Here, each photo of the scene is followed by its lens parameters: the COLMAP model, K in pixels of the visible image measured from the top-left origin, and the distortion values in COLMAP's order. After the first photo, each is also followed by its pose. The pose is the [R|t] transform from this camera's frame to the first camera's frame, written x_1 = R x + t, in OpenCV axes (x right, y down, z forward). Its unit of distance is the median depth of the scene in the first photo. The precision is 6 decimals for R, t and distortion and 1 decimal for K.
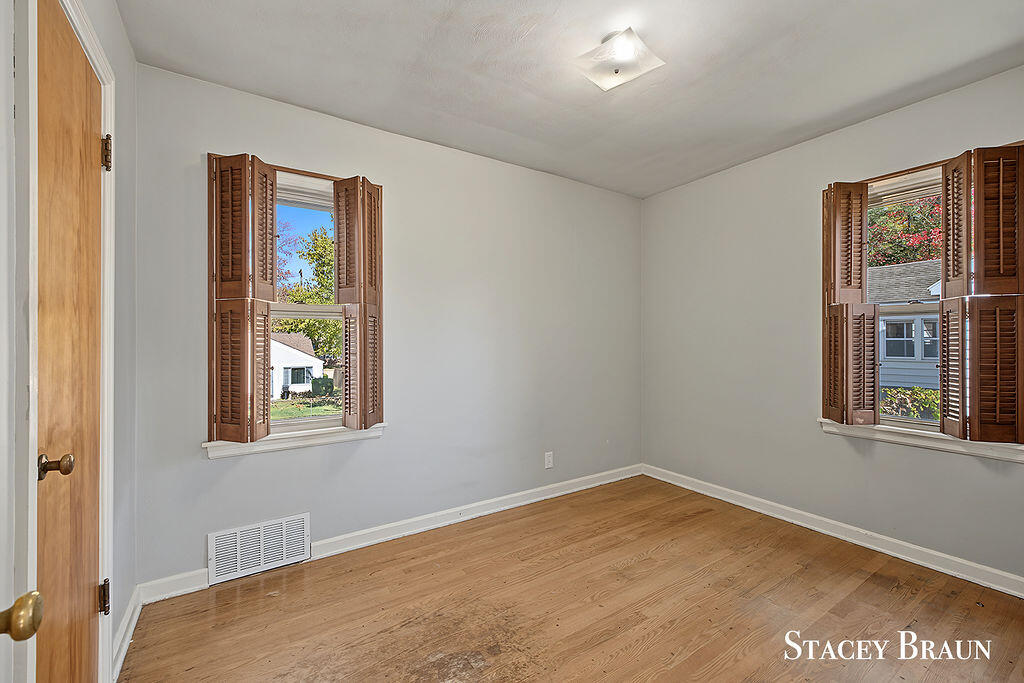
lens RADIAL K [[438.6, 0, 514.2], [0, 438.6, 340.4], [0, 0, 1]] dist [0.007643, 0.000134]
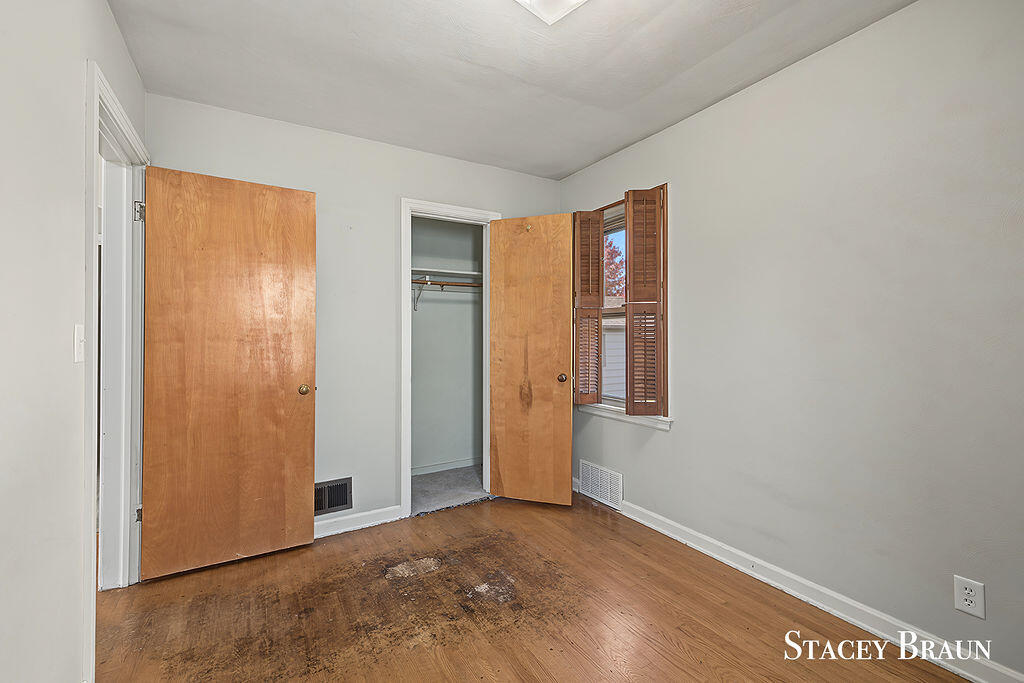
lens RADIAL K [[438.6, 0, 512.4], [0, 438.6, 333.9], [0, 0, 1]] dist [0.007643, 0.000134]
pose [[-0.045494, -0.006357, -0.998944, 0.779467], [-0.009388, 0.999938, -0.005936, 0.006303], [0.998920, 0.009108, -0.045551, 0.740603]]
